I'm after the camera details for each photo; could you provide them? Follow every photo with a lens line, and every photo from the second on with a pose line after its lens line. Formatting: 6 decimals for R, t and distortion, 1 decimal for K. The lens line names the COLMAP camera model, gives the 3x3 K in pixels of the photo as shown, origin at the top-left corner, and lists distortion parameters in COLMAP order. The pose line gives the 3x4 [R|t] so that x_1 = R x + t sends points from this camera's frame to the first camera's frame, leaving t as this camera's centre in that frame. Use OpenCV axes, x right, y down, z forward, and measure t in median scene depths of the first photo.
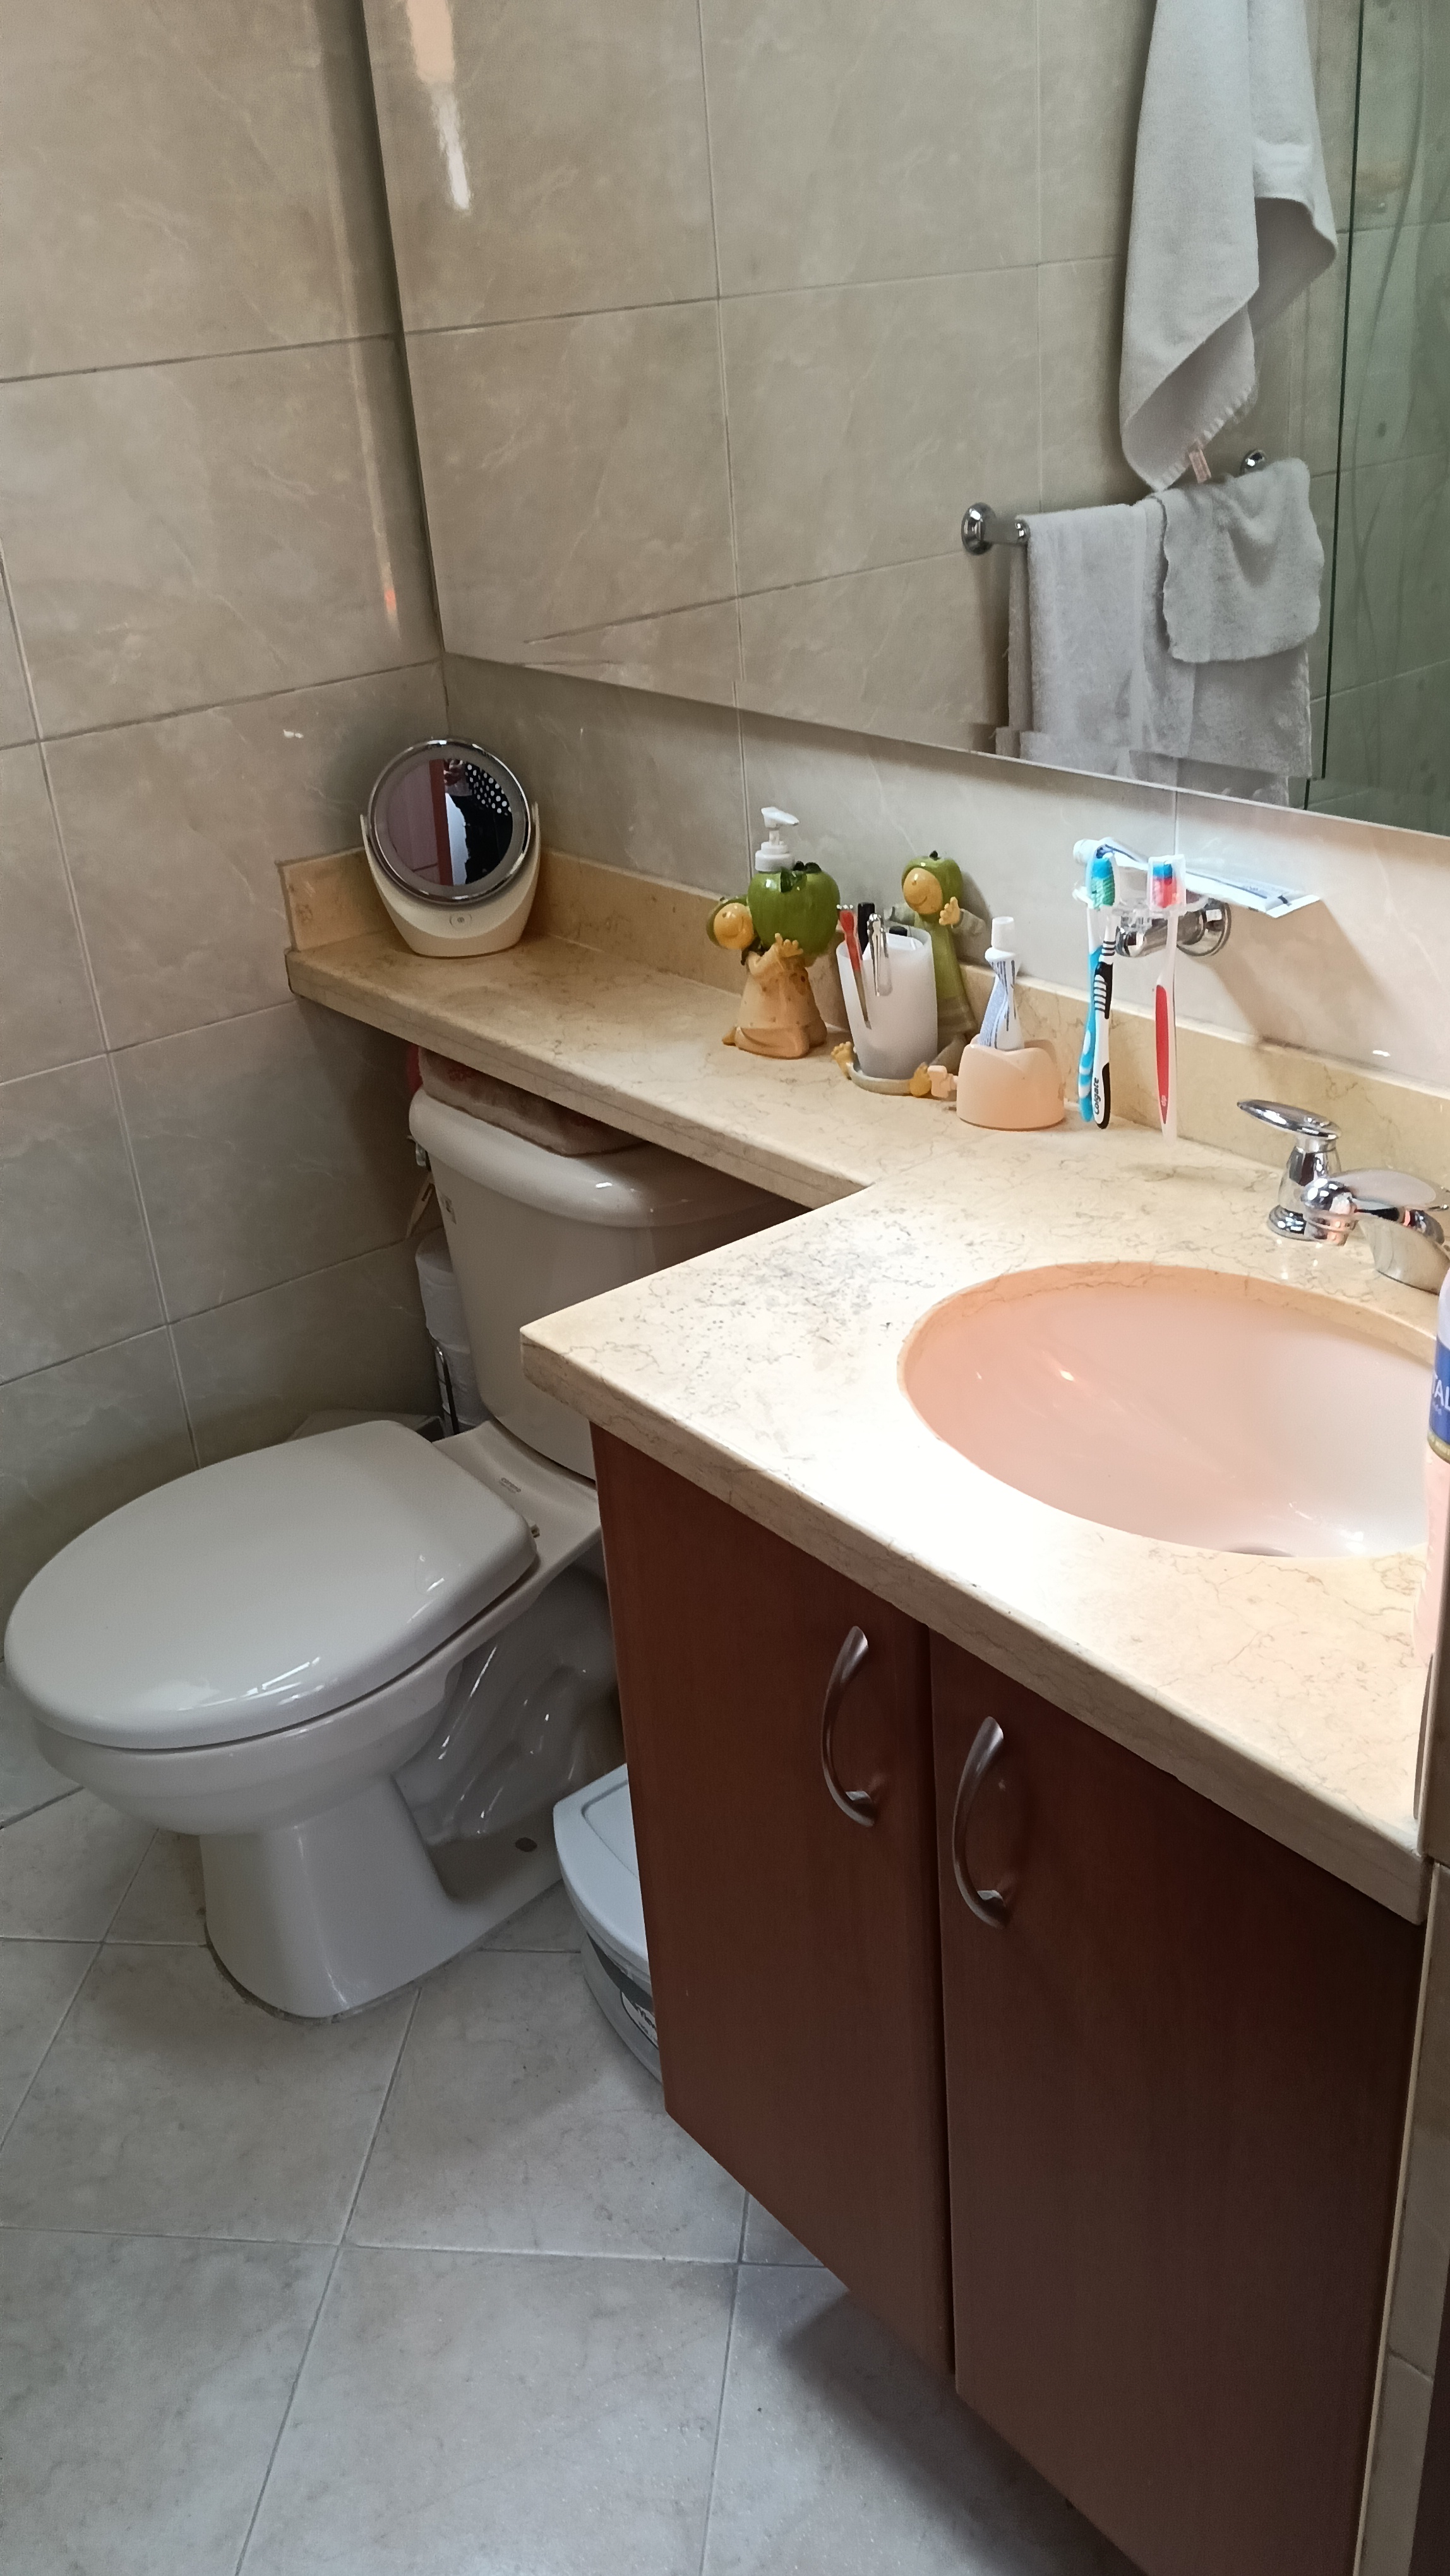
lens RADIAL K [[2101.2, 0, 725.0], [0, 2101.2, 1288.0], [0, 0, 1]] dist [0.044108, -0.109060]
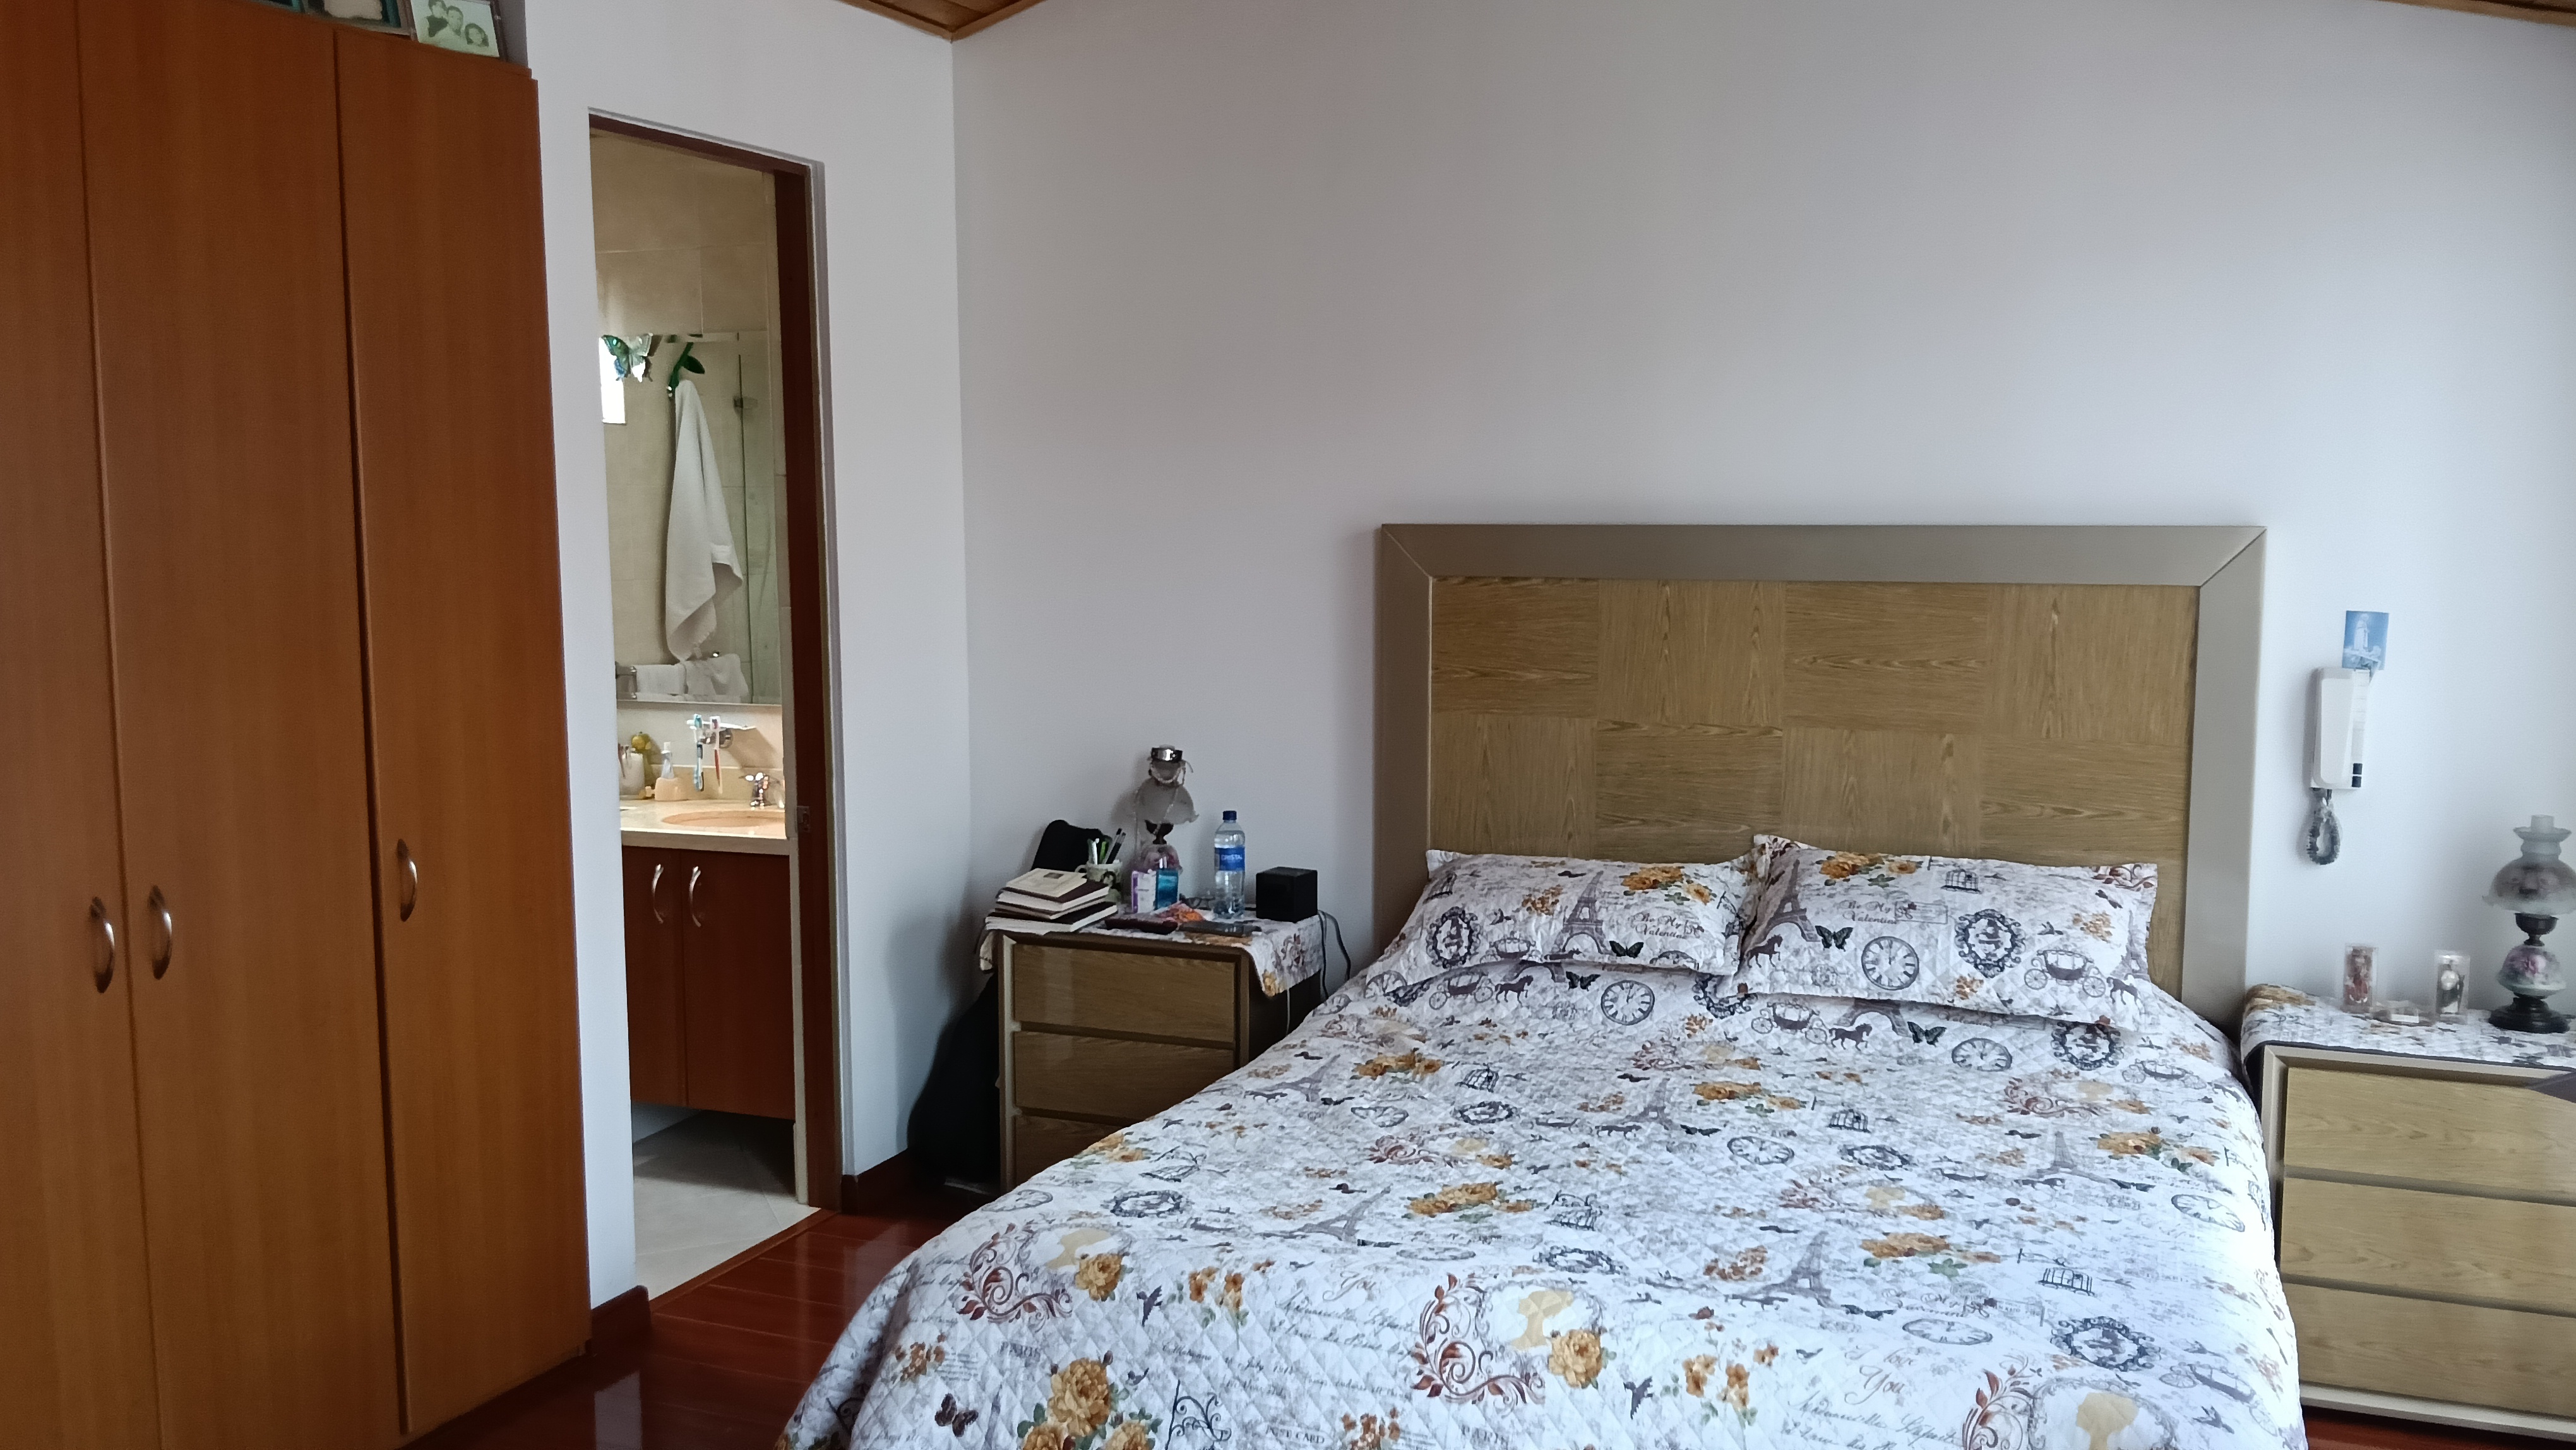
lens RADIAL K [[2101.2, 0, 1288.0], [0, 2101.2, 725.0], [0, 0, 1]] dist [0.044108, -0.109060]
pose [[0.870668, 0.016062, 0.491608, -0.439676], [0.175858, 0.923239, -0.341619, 0.747159], [-0.459359, 0.383890, 0.801010, -1.460654]]
